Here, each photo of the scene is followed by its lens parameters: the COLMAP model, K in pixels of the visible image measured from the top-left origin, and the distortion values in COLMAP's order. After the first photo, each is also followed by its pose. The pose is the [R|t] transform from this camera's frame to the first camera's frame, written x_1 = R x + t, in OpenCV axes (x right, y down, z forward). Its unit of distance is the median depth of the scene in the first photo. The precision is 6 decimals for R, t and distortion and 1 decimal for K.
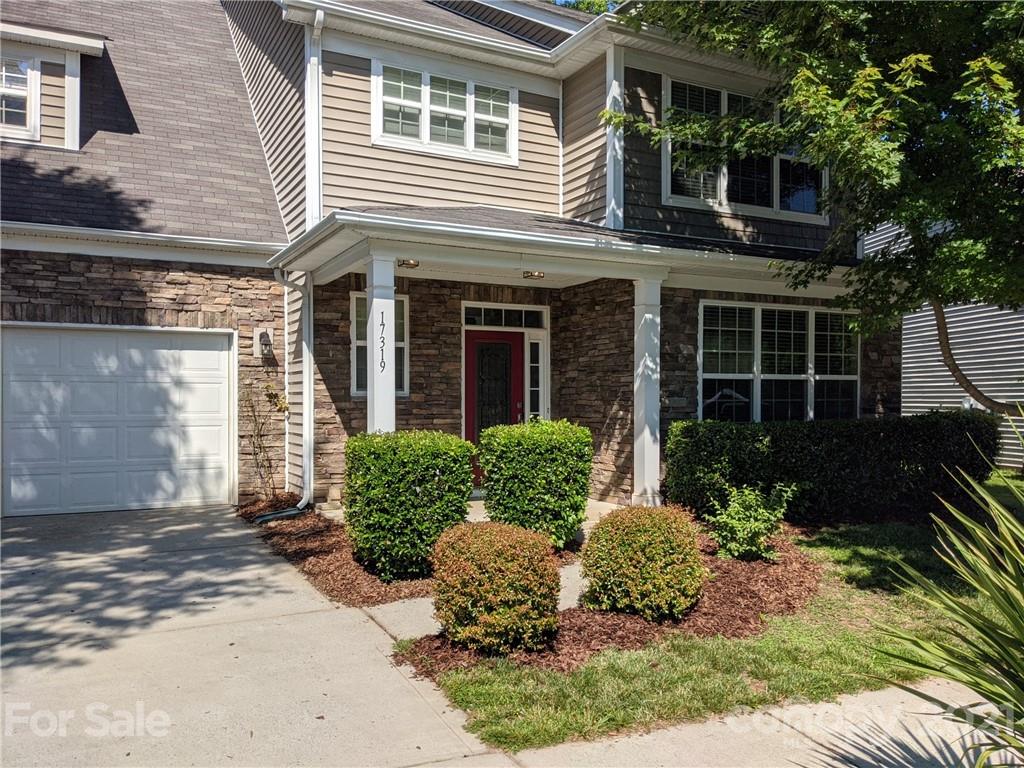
lens RADIAL K [[802.3, 0, 517.0], [0, 802.3, 401.4], [0, 0, 1]] dist [0.053883, -0.077333]
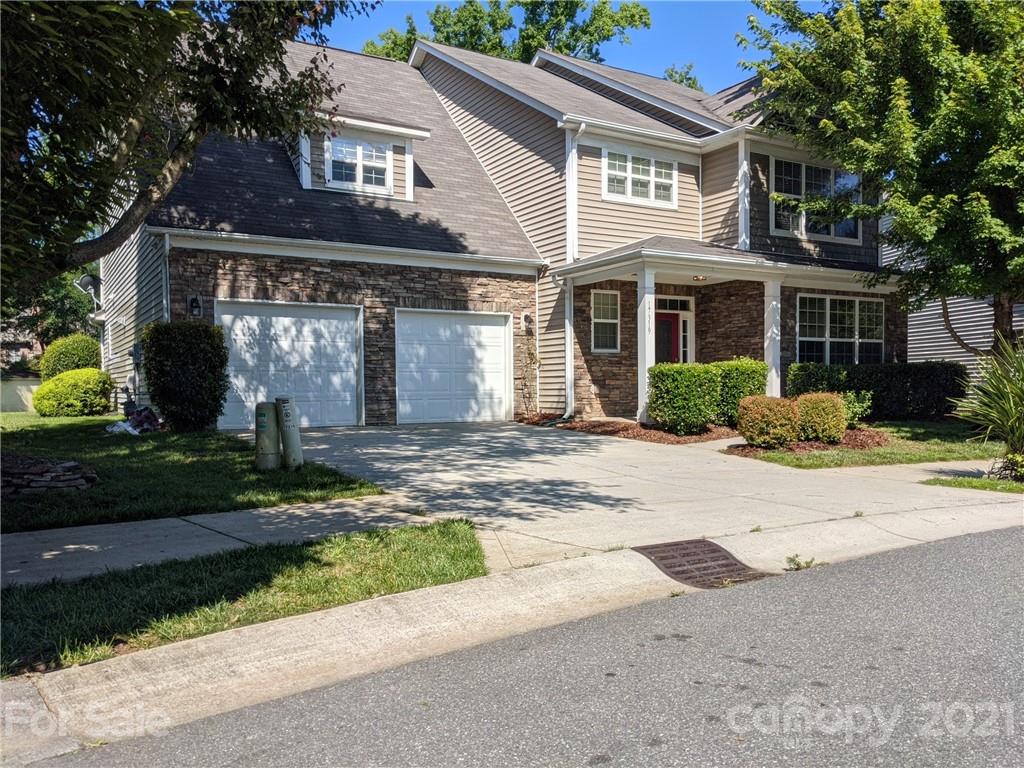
lens RADIAL K [[802.3, 0, 515.5], [0, 802.3, 406.7], [0, 0, 1]] dist [0.053883, -0.077333]
pose [[0.998364, -0.009160, 0.056436, -0.443132], [0.007919, 0.999723, 0.022168, 0.065806], [-0.056624, -0.021685, 0.998160, -0.632395]]
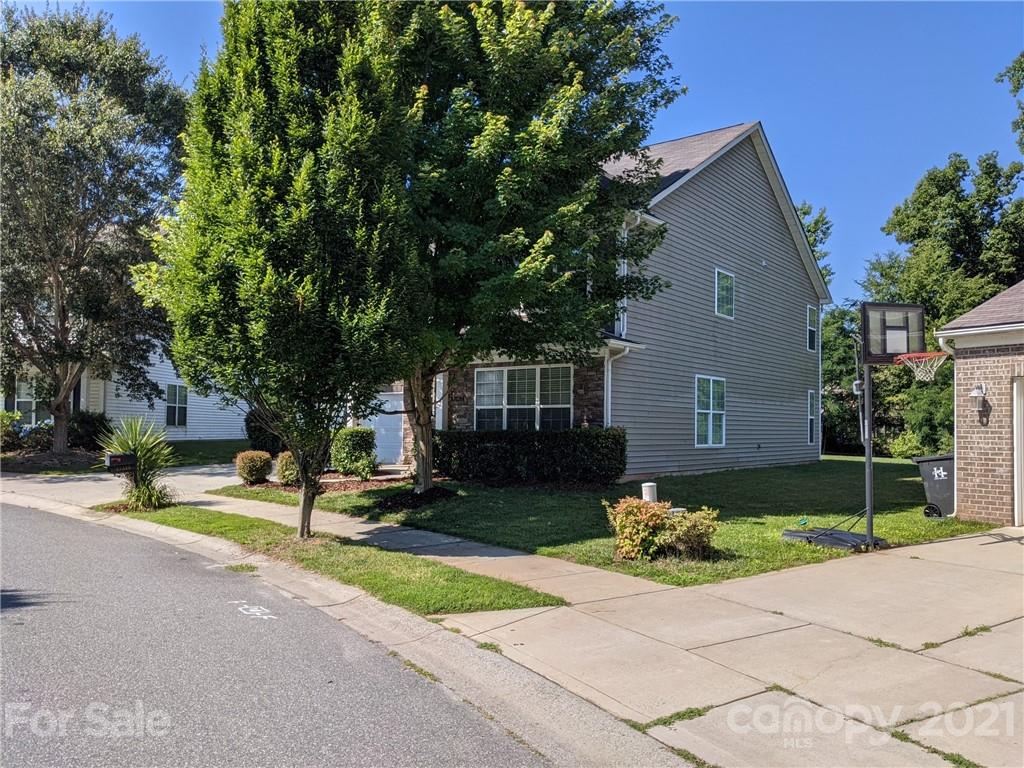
lens RADIAL K [[802.3, 0, 508.2], [0, 802.3, 388.3], [0, 0, 1]] dist [0.053883, -0.077333]
pose [[0.429266, -0.038522, -0.902356, 1.969463], [-0.010858, 0.998798, -0.047804, 0.014292], [0.903113, 0.030319, 0.428332, 0.228915]]
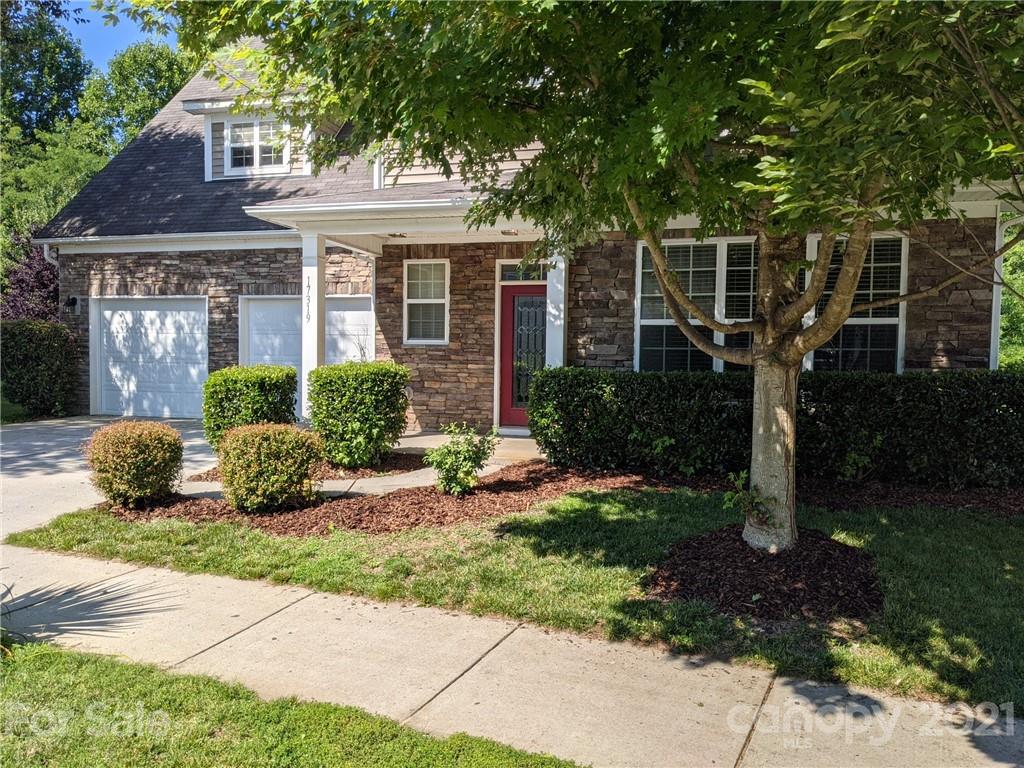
lens RADIAL K [[802.3, 0, 512.1], [0, 802.3, 390.4], [0, 0, 1]] dist [0.053883, -0.077333]
pose [[0.716278, 0.039138, -0.696717, 0.760260], [-0.016613, 0.999099, 0.039044, 0.013481], [0.697618, -0.016392, 0.716283, 0.215438]]
